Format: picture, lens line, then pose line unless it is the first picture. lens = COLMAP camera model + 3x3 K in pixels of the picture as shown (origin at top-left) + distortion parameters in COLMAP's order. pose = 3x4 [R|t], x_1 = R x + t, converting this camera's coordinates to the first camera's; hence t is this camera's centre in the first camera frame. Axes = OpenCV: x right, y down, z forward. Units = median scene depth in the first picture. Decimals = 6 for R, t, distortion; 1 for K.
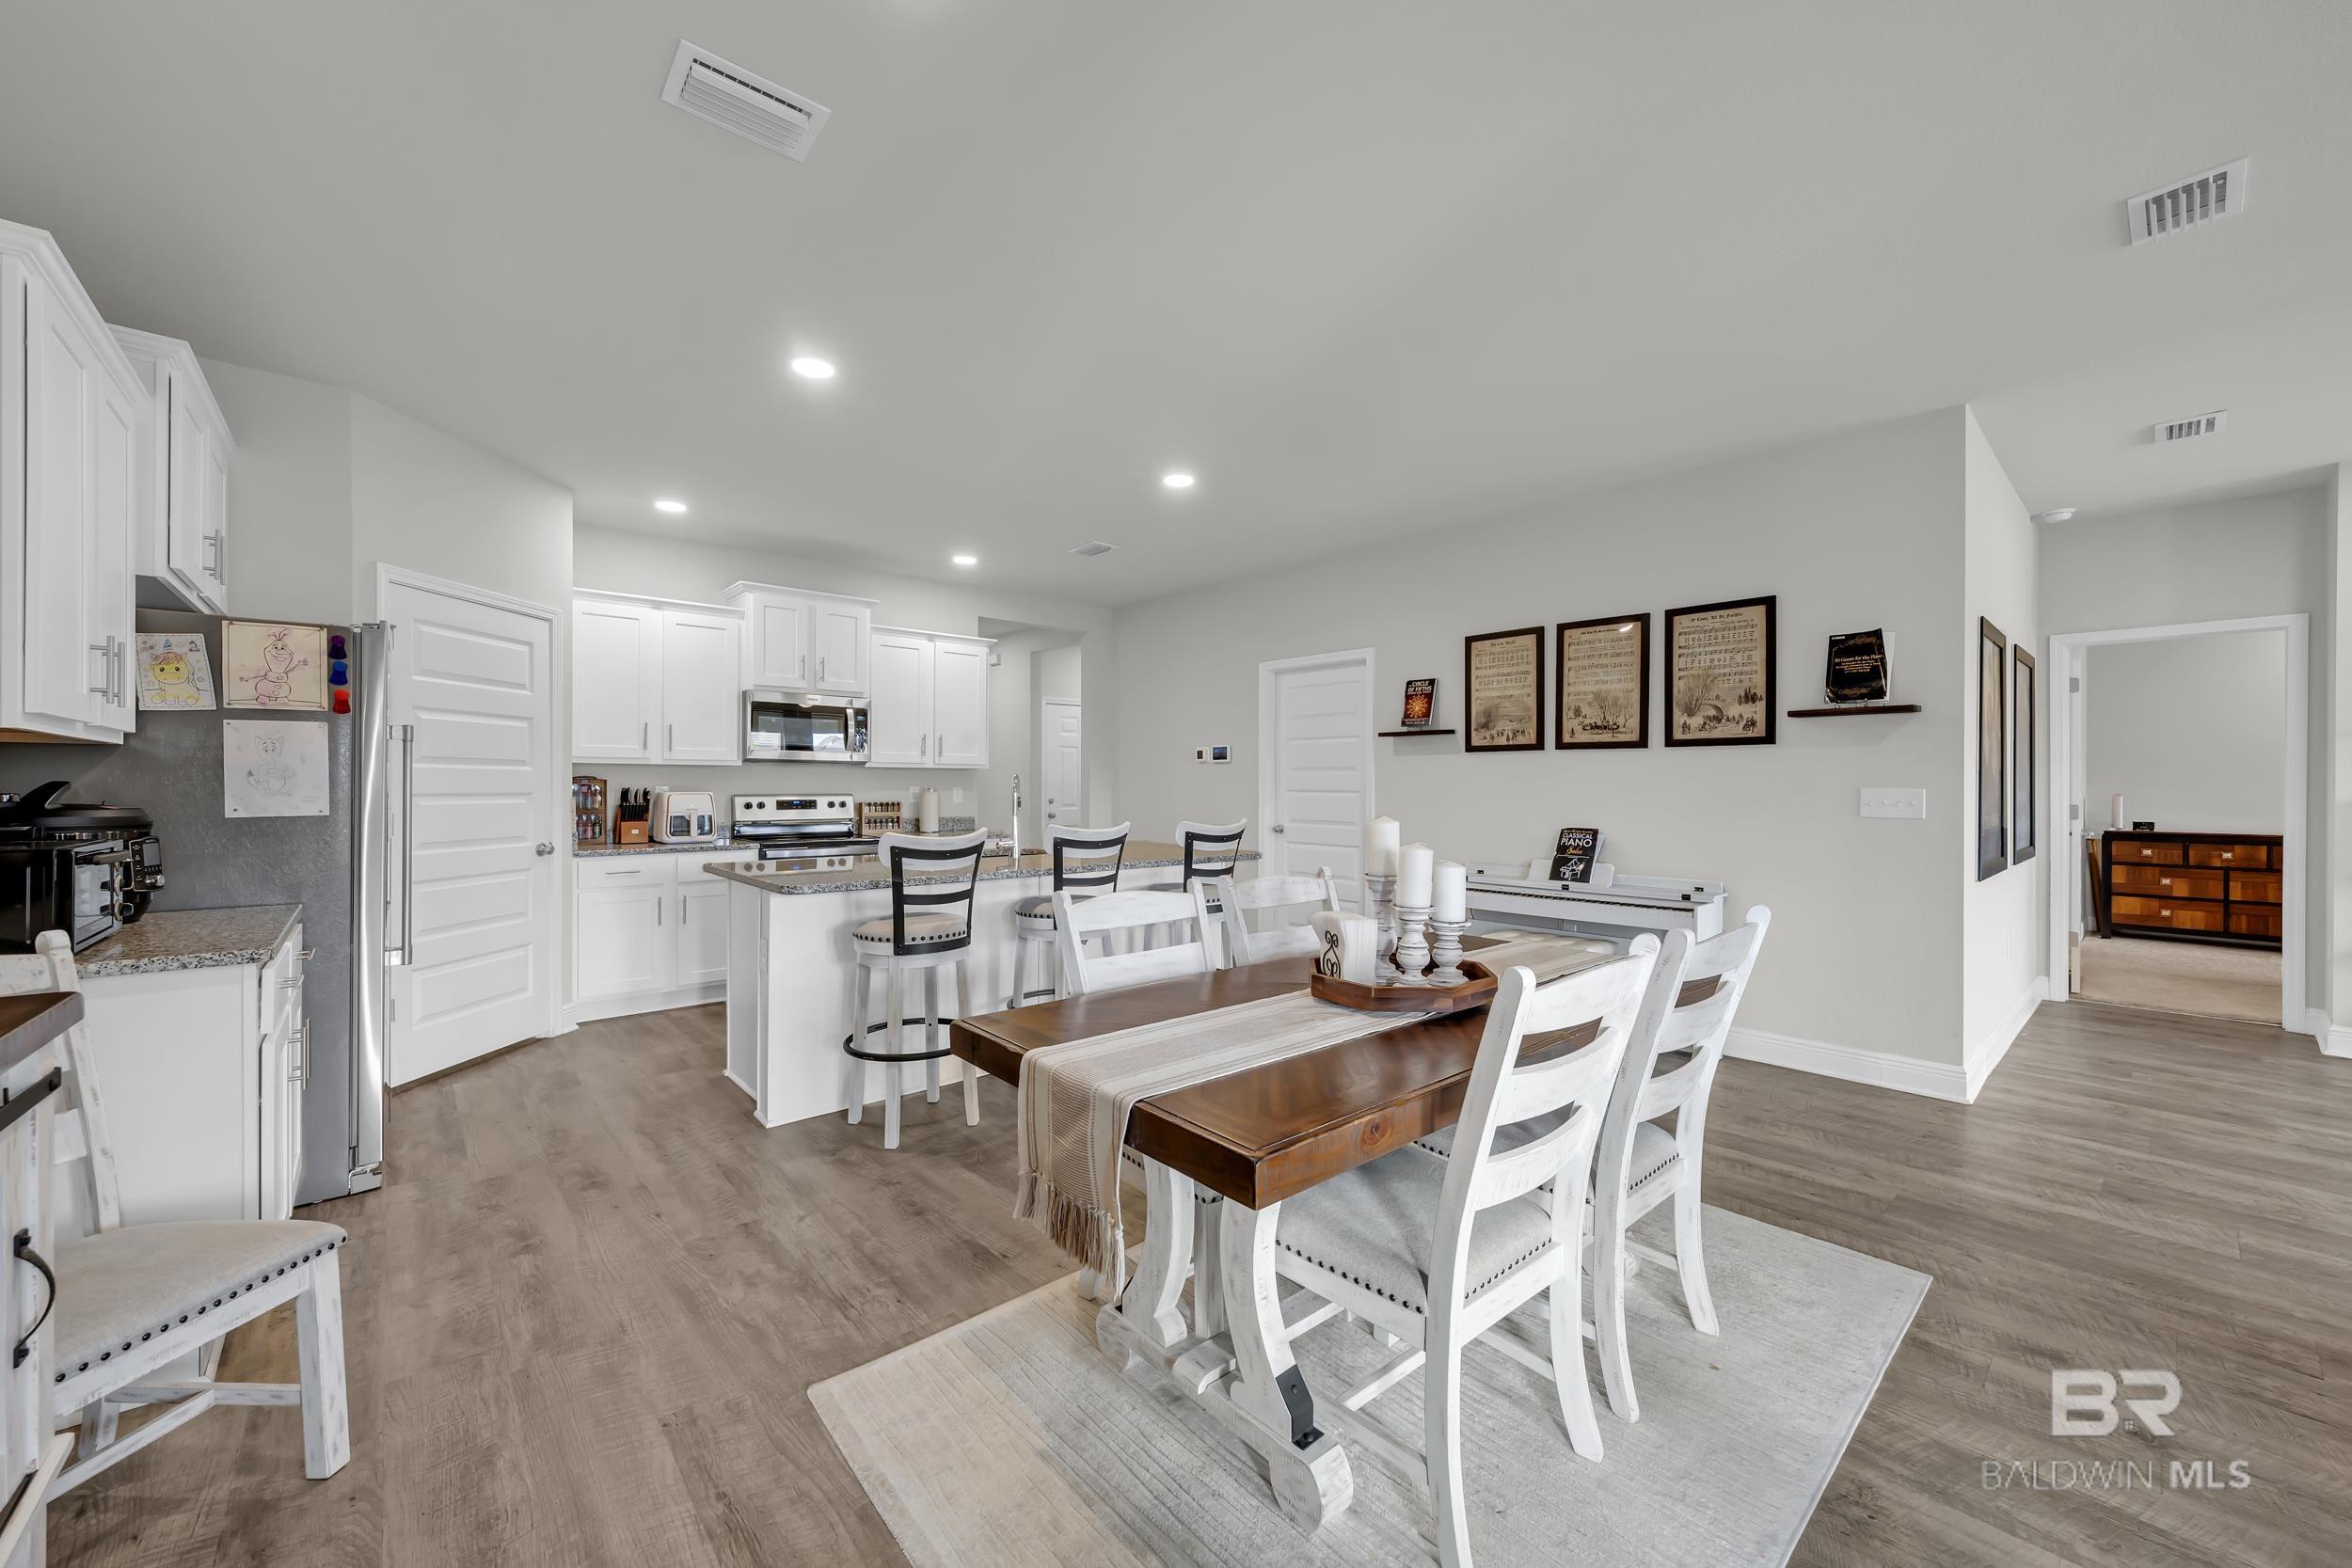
lens RADIAL K [[904.0, 0, 1197.6], [0, 904.0, 784.7], [0, 0, 1]] dist [-0.006138, 0.001550]
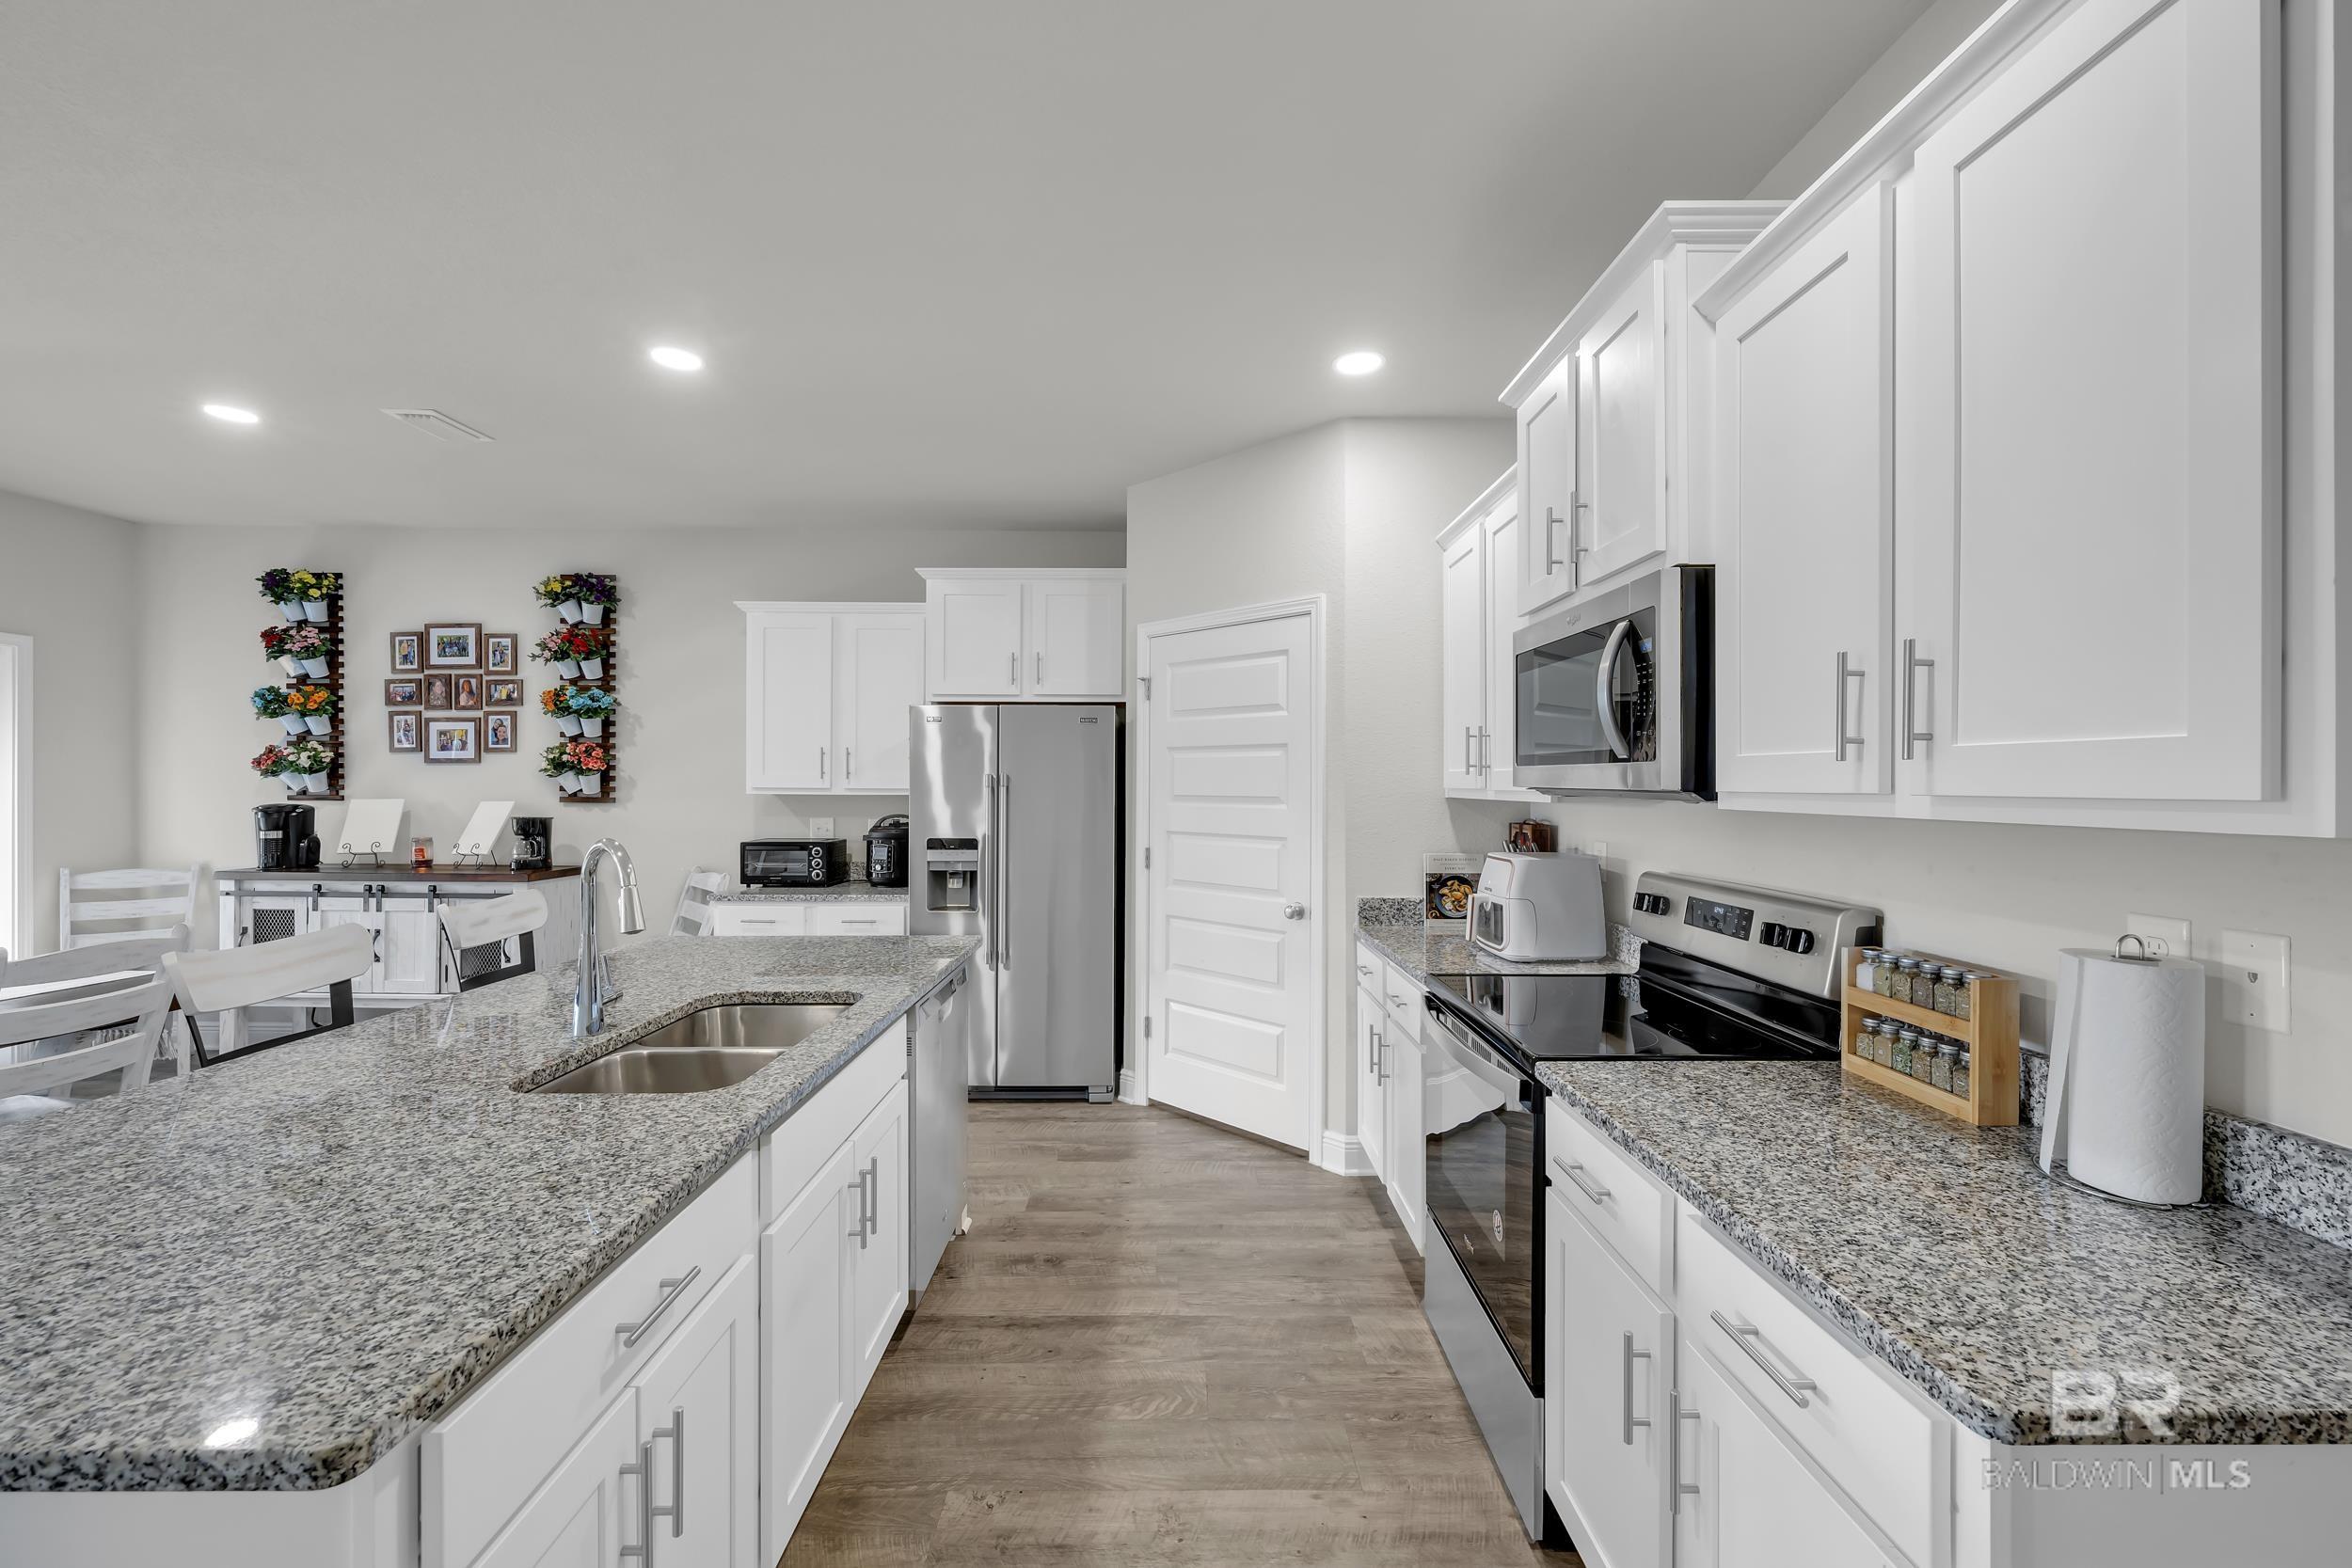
lens RADIAL K [[920.3, 0, 1169.0], [0, 920.3, 786.1], [0, 0, 1]] dist [-0.002827, -0.000113]
pose [[-0.667812, -0.002797, -0.744325, -0.050710], [-0.004224, 0.999991, 0.000032, -0.029829], [0.744318, 0.003166, -0.667818, 1.205783]]
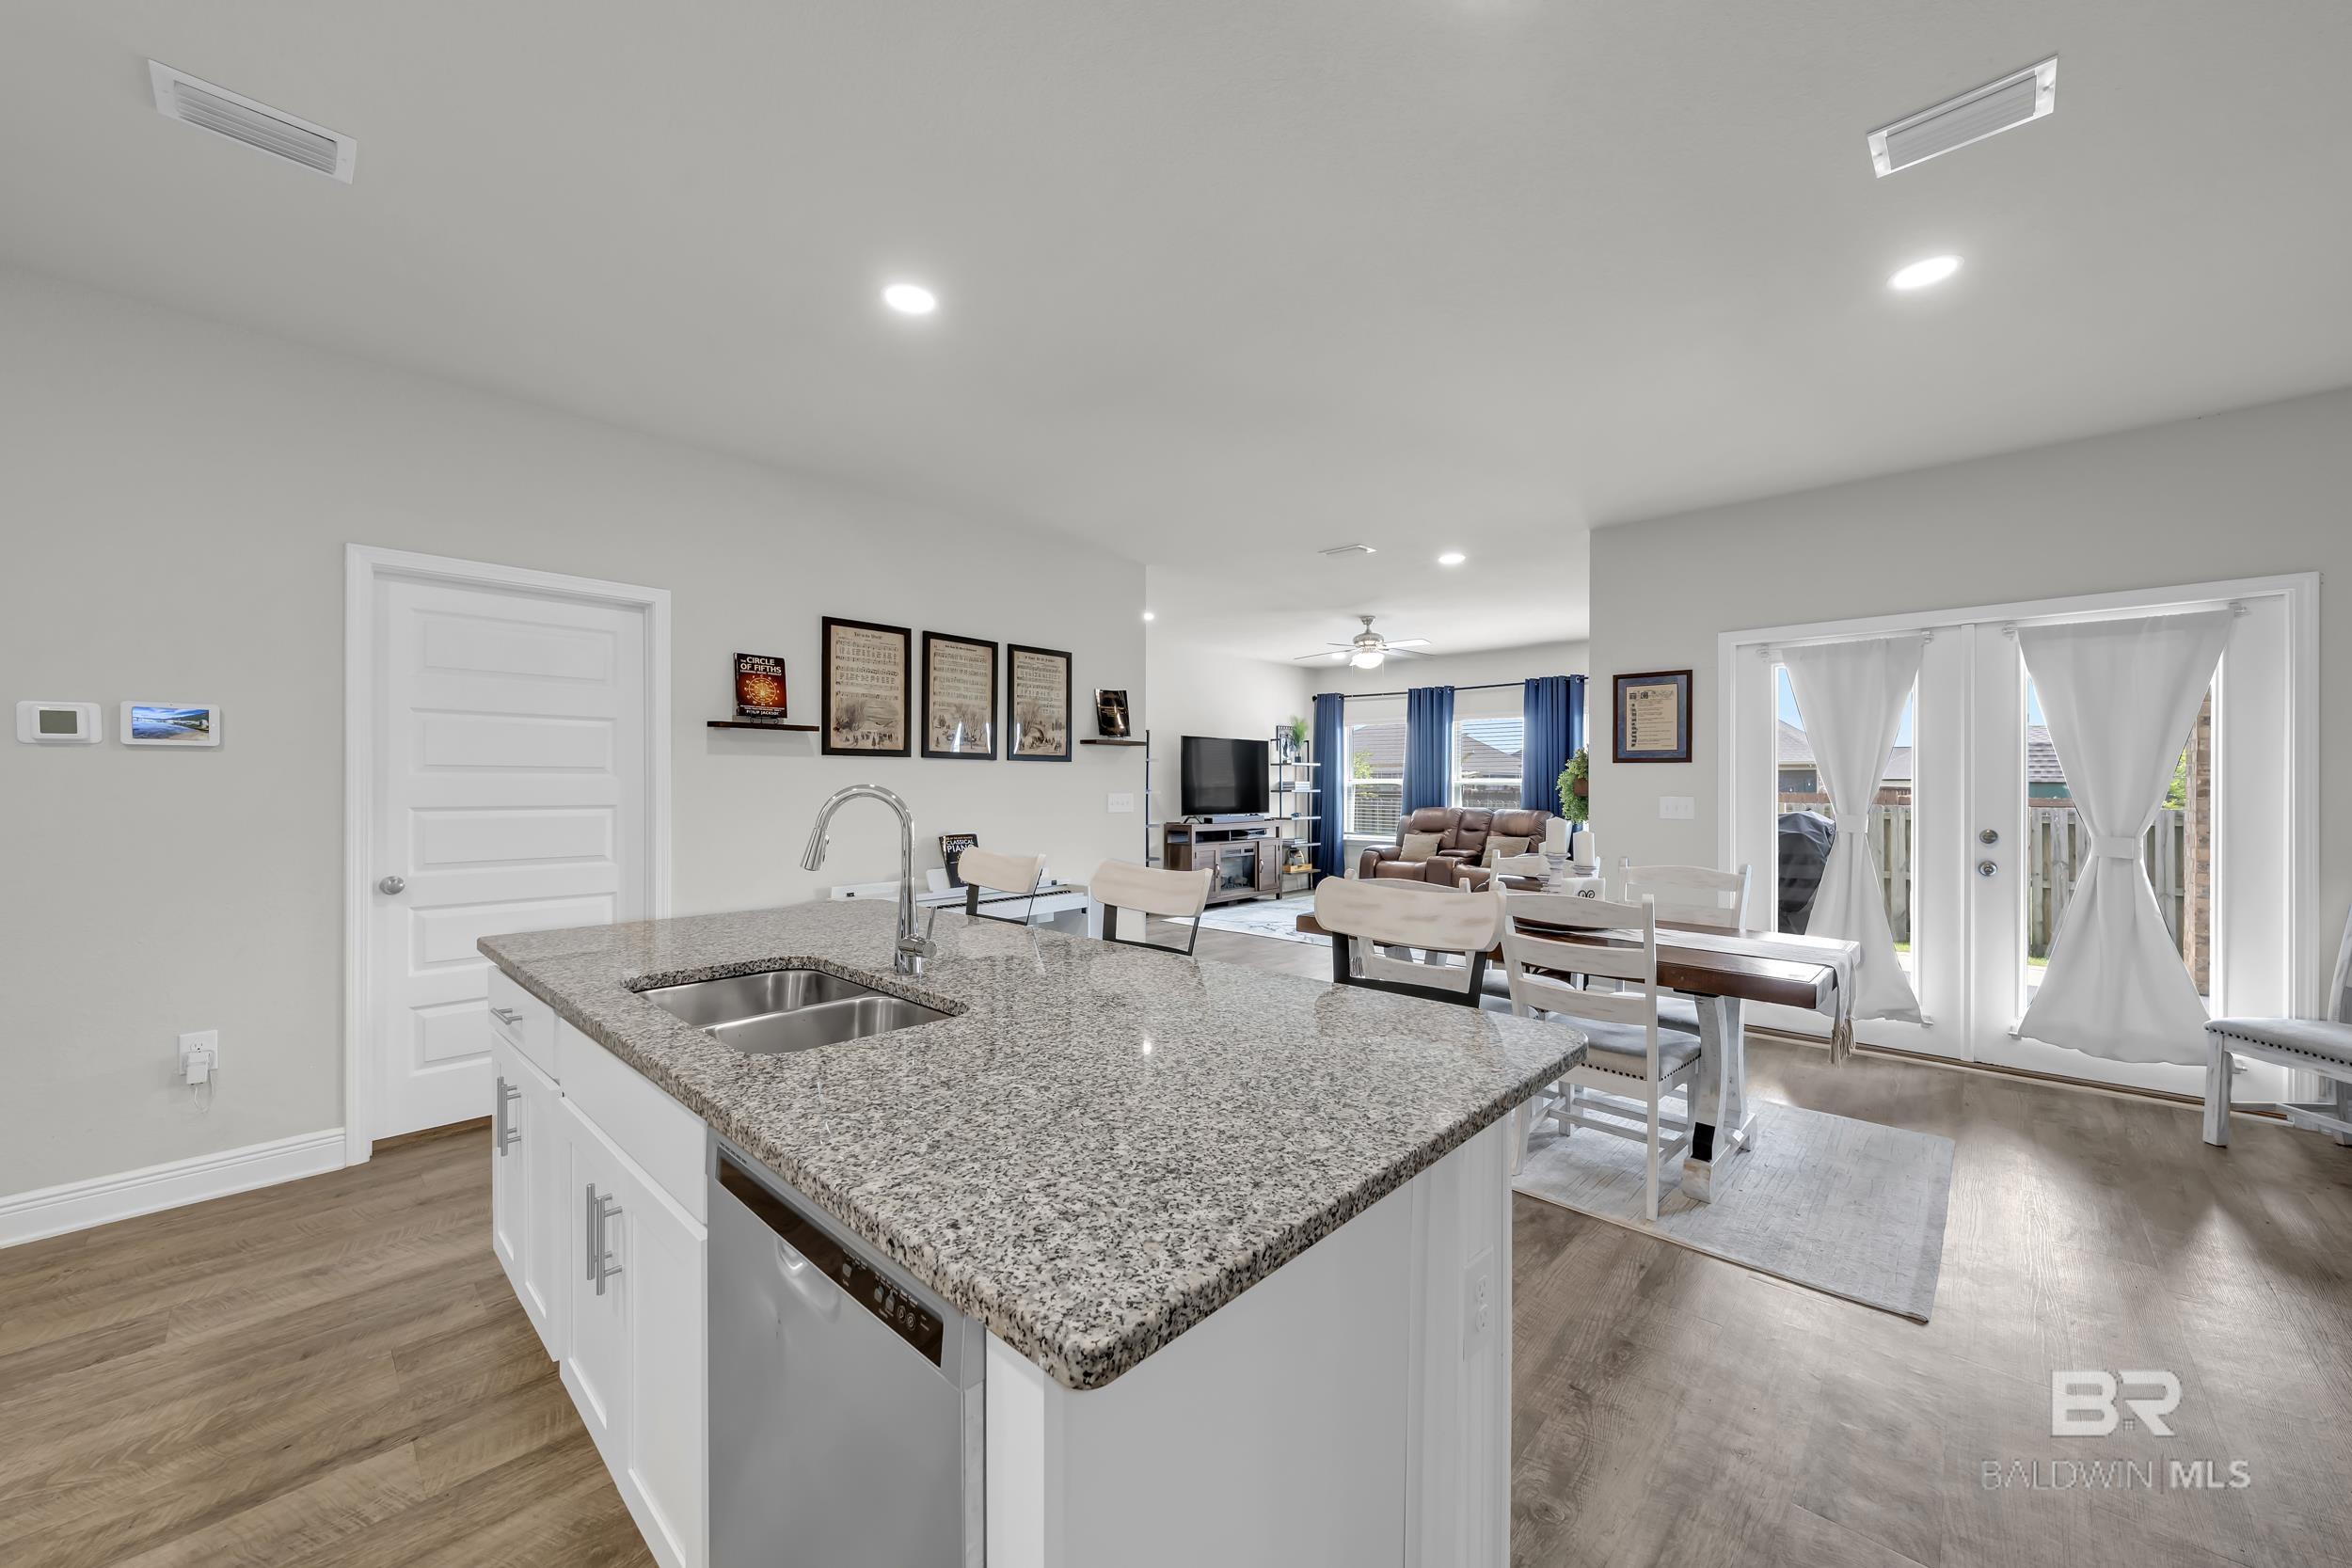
lens RADIAL K [[853.4, 0, 1184.0], [0, 853.4, 789.0], [0, 0, 1]] dist [-0.003474, 0.000033]
pose [[-0.092863, -0.007323, 0.995652, -0.509516], [-0.001050, 0.999973, 0.007257, -0.010405], [-0.995678, -0.000371, -0.092868, 0.729910]]
